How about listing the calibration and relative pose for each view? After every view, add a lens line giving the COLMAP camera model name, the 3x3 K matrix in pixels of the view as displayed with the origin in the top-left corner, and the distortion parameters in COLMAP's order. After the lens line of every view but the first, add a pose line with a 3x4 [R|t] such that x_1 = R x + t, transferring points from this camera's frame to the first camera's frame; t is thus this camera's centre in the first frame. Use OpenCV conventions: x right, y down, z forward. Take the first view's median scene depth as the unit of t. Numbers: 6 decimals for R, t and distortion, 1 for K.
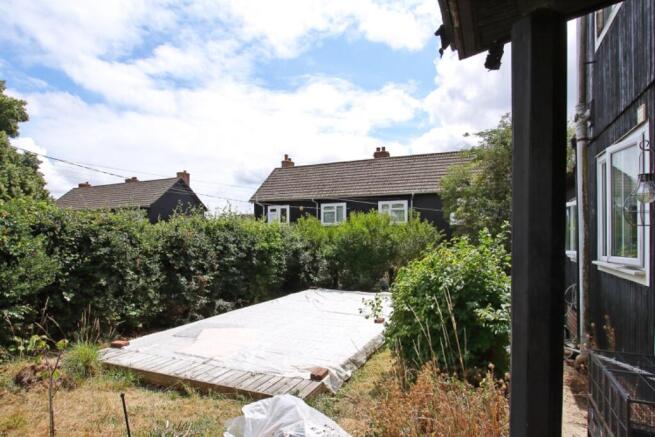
lens RADIAL K [[372.2, 0, 327.5], [0, 372.2, 218.5], [0, 0, 1]] dist [0.000265, -0.000429]
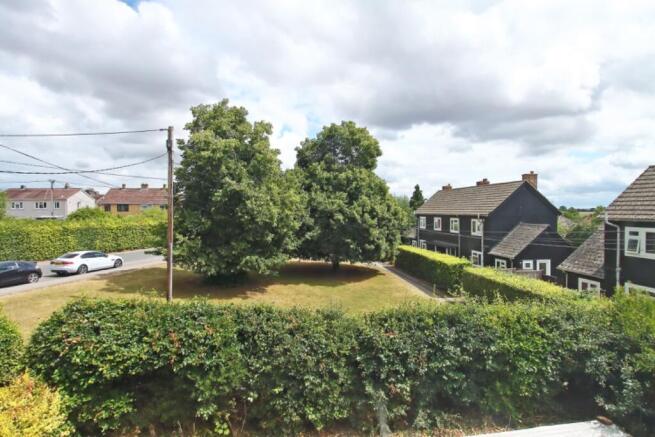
lens RADIAL K [[367.8, 0, 327.5], [0, 367.8, 218.5], [0, 0, 1]] dist [0.000678, 0.000568]
pose [[0.576640, 0.021788, -0.816708, 0.190709], [0.020991, 0.998919, 0.041470, -0.191753], [0.816729, -0.041056, 0.575560, 0.240726]]
